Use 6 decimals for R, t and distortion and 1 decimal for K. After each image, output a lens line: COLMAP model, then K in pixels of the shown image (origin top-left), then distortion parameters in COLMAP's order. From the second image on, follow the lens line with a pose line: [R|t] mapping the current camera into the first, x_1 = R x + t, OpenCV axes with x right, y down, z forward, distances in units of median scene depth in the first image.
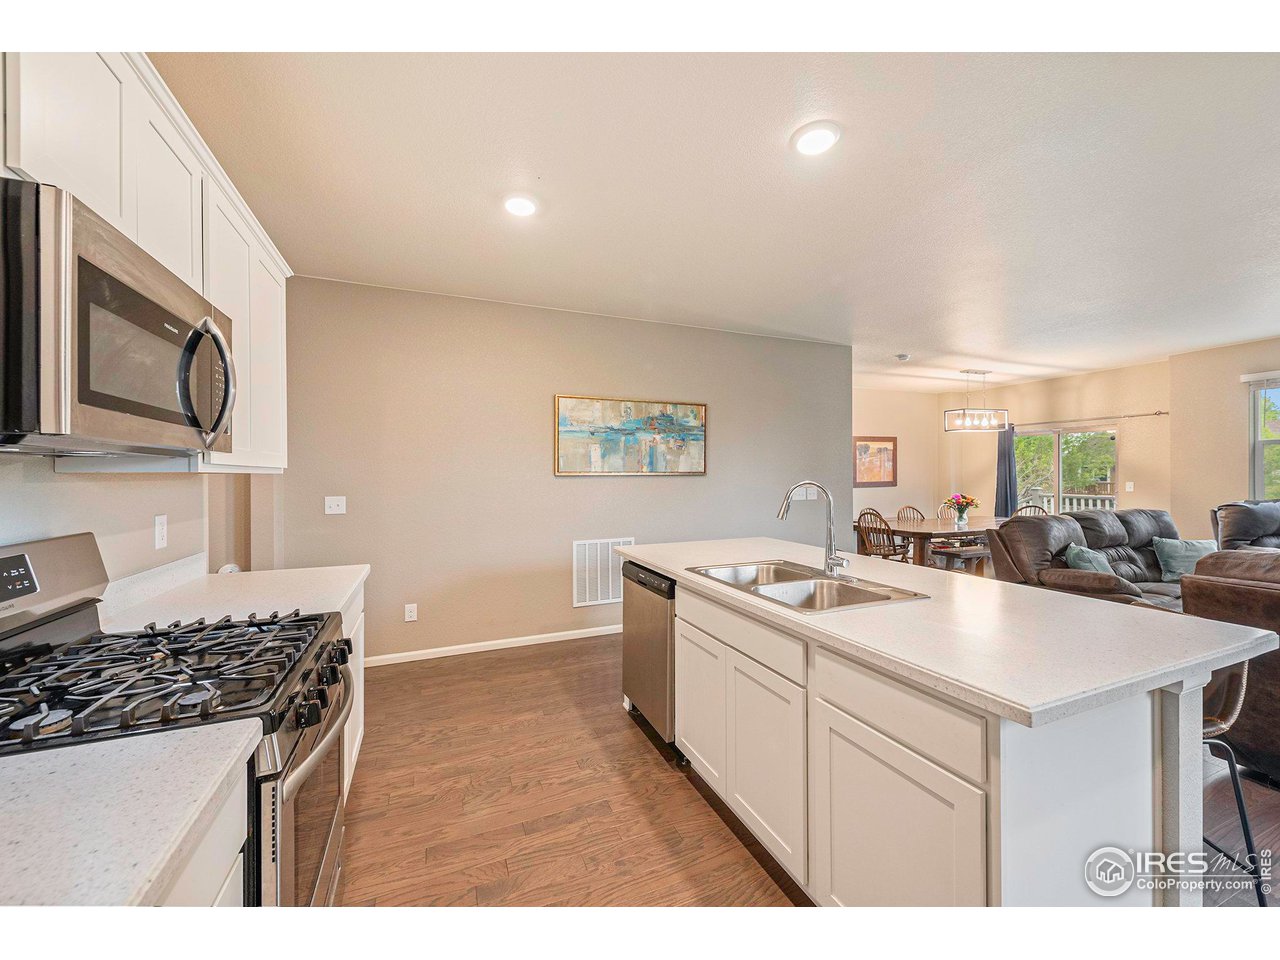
lens RADIAL K [[502.1, 0, 640.0], [0, 502.1, 480.0], [0, 0, 1]] dist [-0.000084, -0.000096]
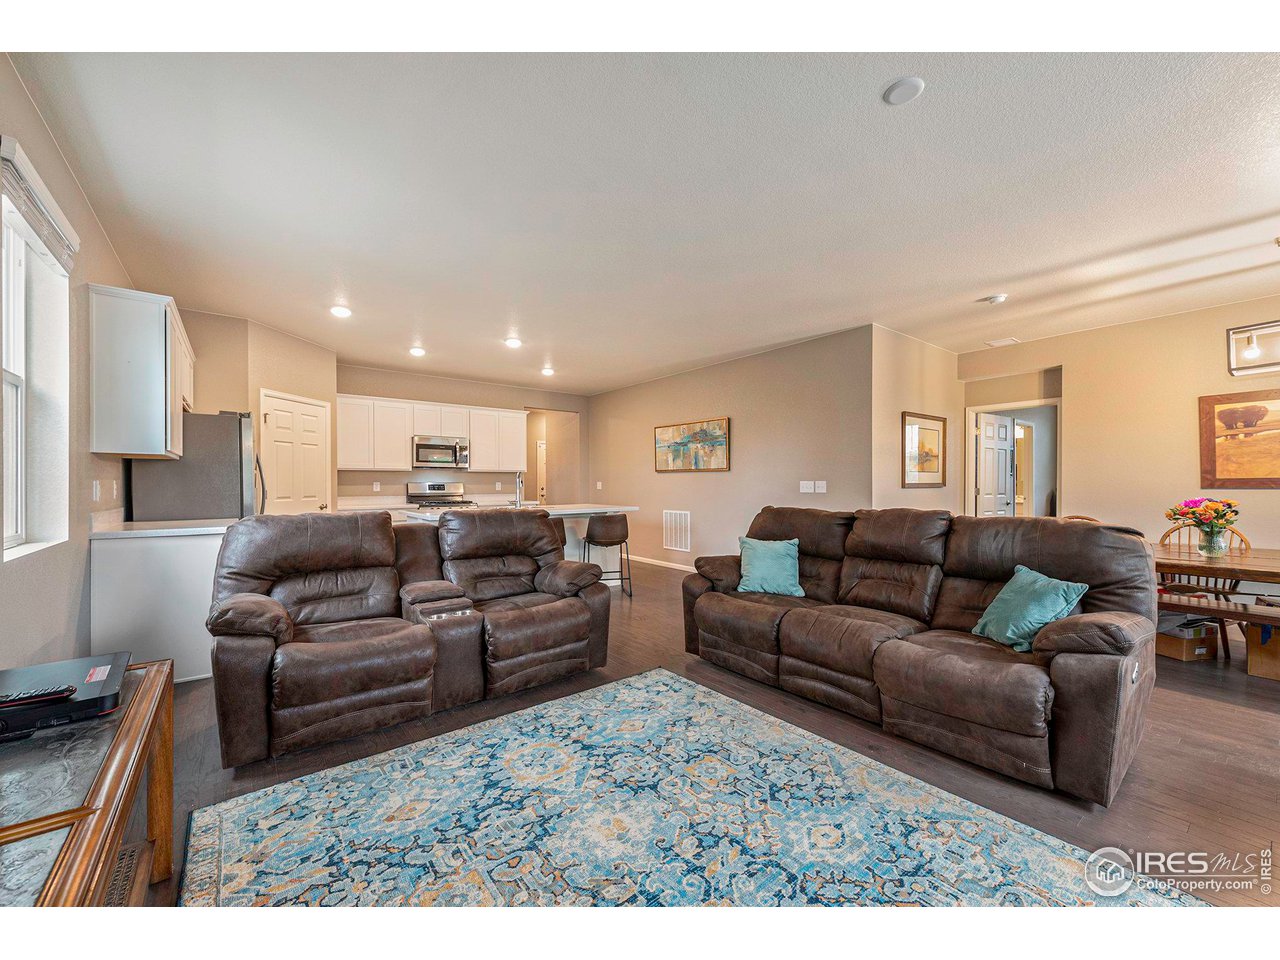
lens RADIAL K [[501.0, 0, 640.0], [0, 501.0, 480.0], [0, 0, 1]] dist [0.008124, -0.000266]
pose [[0.270689, 0.000759, -0.962666, 1.398109], [-0.007324, 0.999972, -0.001271, 0.019752], [0.962639, 0.007395, 0.270688, 0.423284]]
